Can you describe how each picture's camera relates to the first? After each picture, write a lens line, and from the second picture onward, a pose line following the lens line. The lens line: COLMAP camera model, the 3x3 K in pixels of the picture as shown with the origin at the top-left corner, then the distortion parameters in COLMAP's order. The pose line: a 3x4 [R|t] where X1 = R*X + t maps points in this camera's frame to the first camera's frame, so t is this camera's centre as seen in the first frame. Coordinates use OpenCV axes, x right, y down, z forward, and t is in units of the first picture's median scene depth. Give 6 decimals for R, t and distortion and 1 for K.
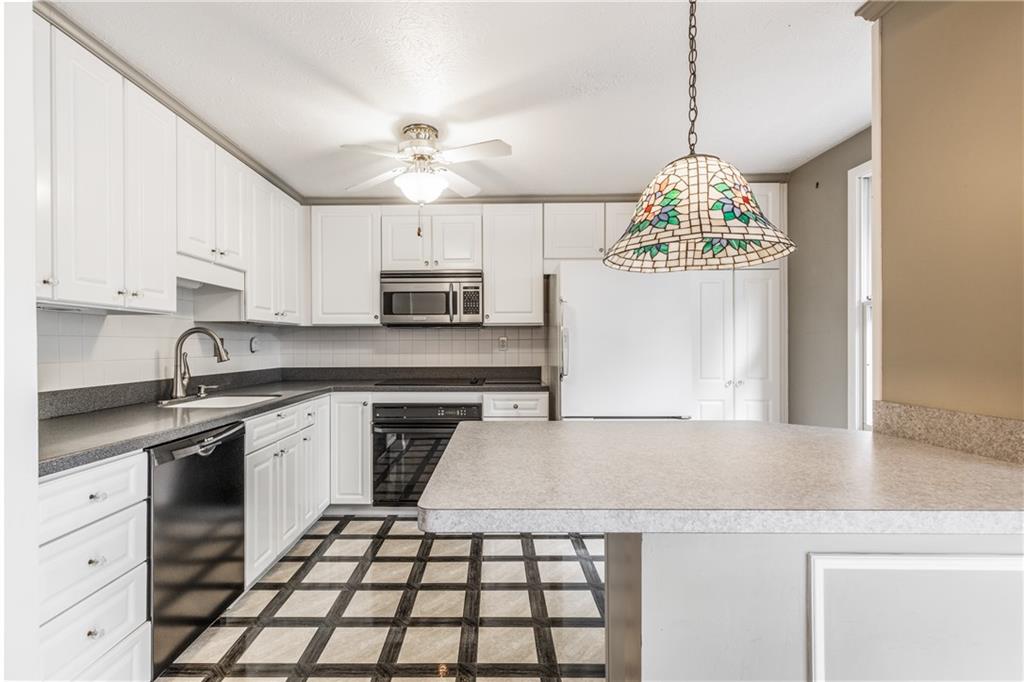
lens RADIAL K [[489.1, 0, 487.0], [0, 489.1, 344.2], [0, 0, 1]] dist [0.020713, 0.000056]
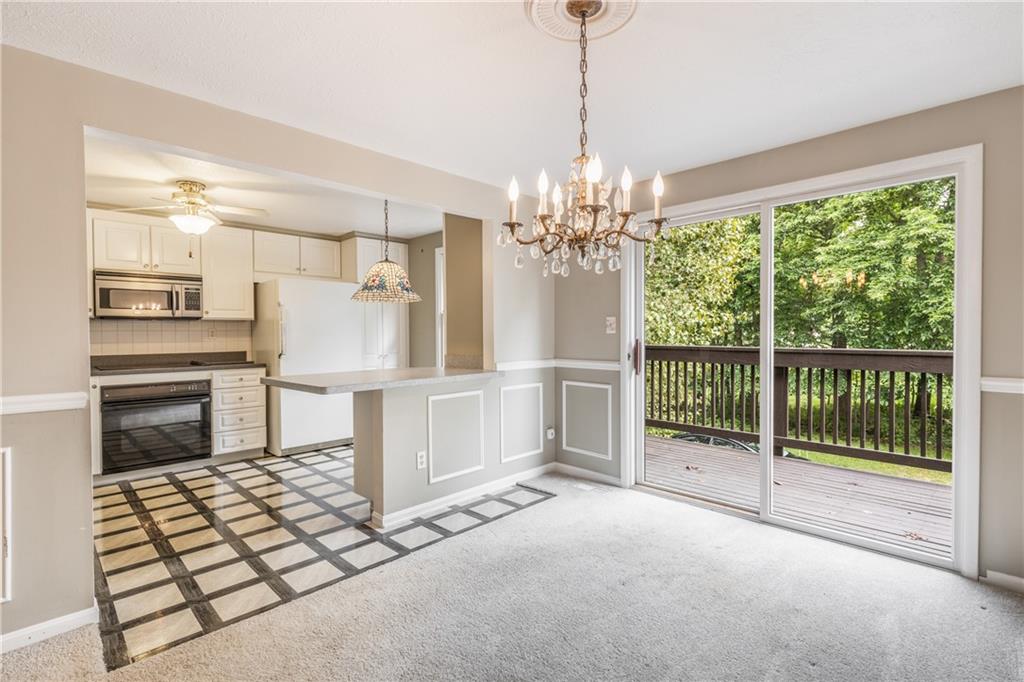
lens RADIAL K [[486.5, 0, 514.0], [0, 486.5, 353.5], [0, 0, 1]] dist [0.004758, 0.000016]
pose [[0.701756, -0.032577, 0.711672, -0.351069], [0.003020, 0.999081, 0.042756, -0.001513], [-0.712411, -0.027855, 0.701210, -0.472462]]
